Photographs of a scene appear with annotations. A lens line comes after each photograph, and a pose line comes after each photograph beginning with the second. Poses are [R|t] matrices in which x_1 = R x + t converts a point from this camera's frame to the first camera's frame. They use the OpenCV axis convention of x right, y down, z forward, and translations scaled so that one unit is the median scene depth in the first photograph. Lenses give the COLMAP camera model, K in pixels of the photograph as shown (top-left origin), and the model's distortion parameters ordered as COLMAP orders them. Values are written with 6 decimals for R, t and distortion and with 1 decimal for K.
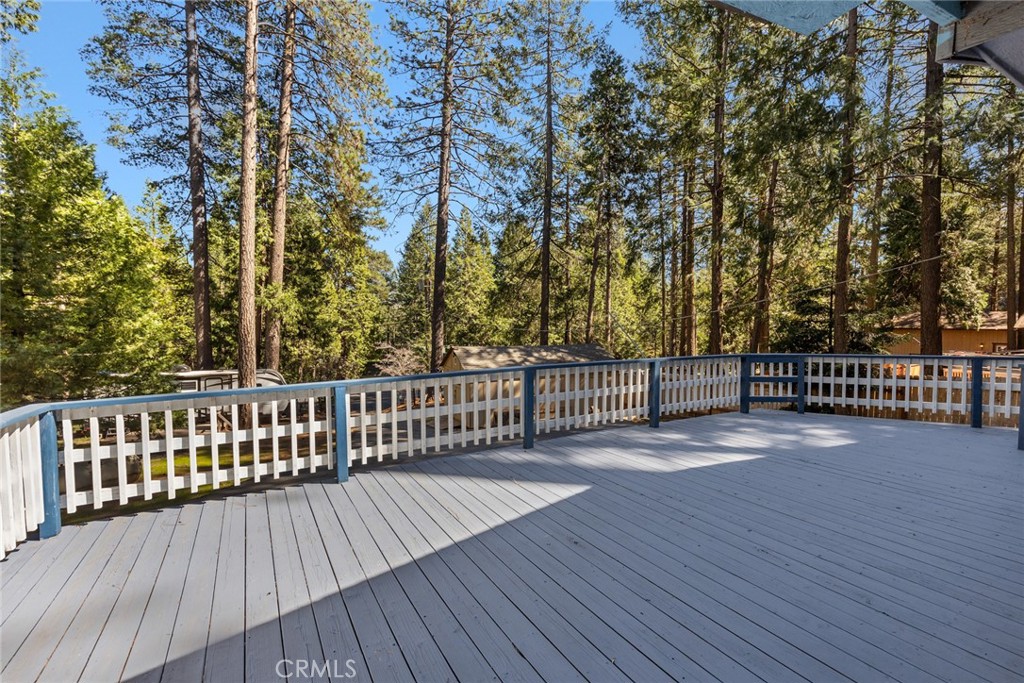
lens RADIAL K [[460.6, 0, 519.5], [0, 460.6, 338.3], [0, 0, 1]] dist [0.001931, 0.000174]
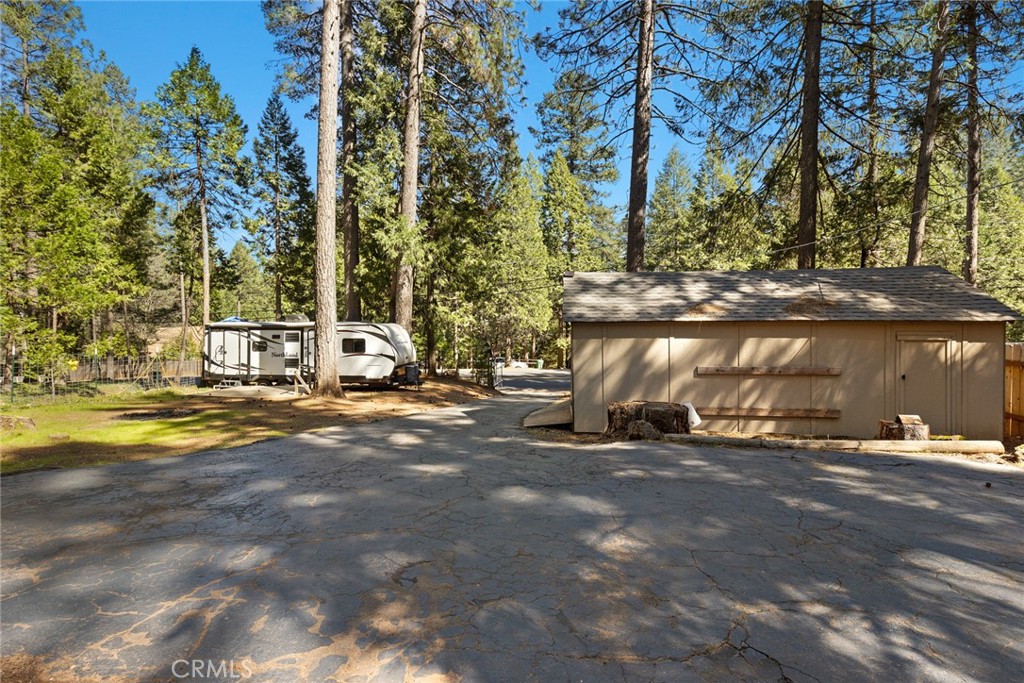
lens RADIAL K [[483.0, 0, 510.5], [0, 483.0, 314.9], [0, 0, 1]] dist [0.002533, 0.000690]
pose [[0.839616, 0.000929, -0.543180, 0.066030], [-0.008189, 0.999907, -0.010949, 0.046897], [0.543119, 0.013641, 0.839545, 0.322469]]
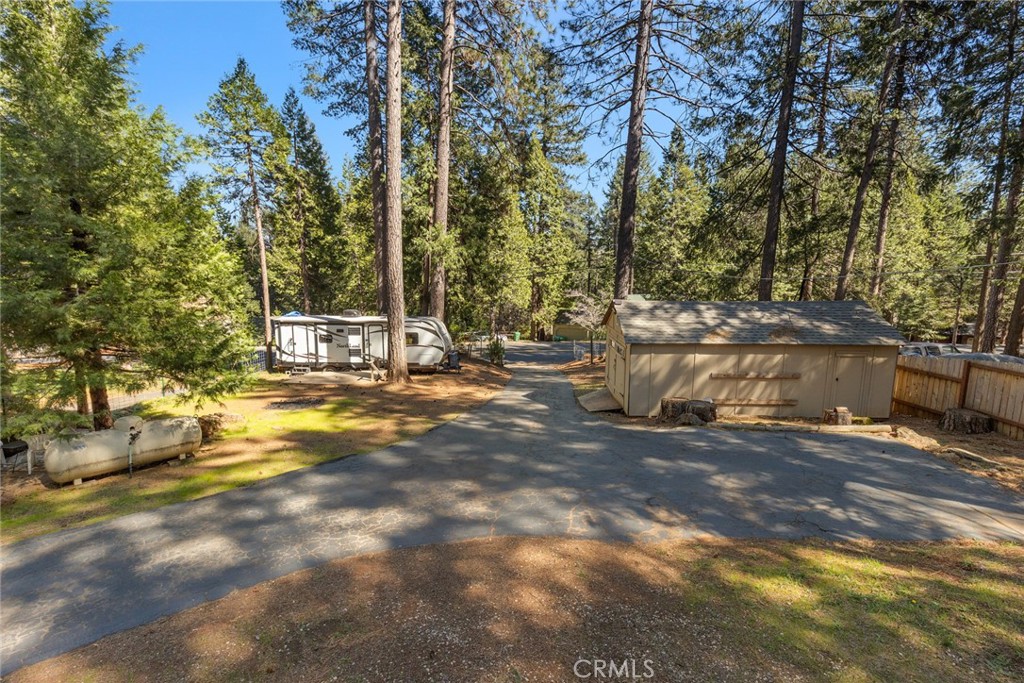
lens RADIAL K [[462.4, 0, 512.6], [0, 462.4, 342.1], [0, 0, 1]] dist [0.002948, -0.000018]
pose [[0.893743, 0.069692, -0.443133, 0.025208], [-0.015374, 0.992036, 0.125011, -0.002841], [0.448316, -0.104915, 0.887697, 0.175591]]
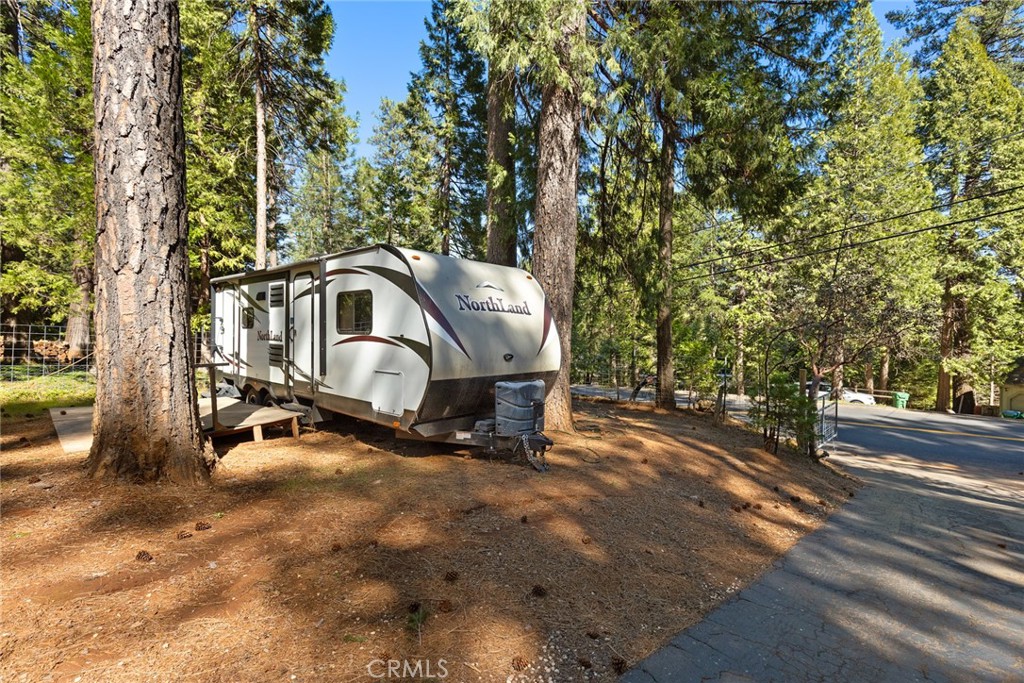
lens RADIAL K [[469.0, 0, 512.0], [0, 469.0, 341.5], [0, 0, 1]] dist [0.001070, 0.000577]
pose [[0.393467, 0.035235, -0.918663, -0.207441], [-0.033063, 0.999161, 0.024161, 0.084902], [0.918744, 0.020867, 0.394302, 0.699151]]
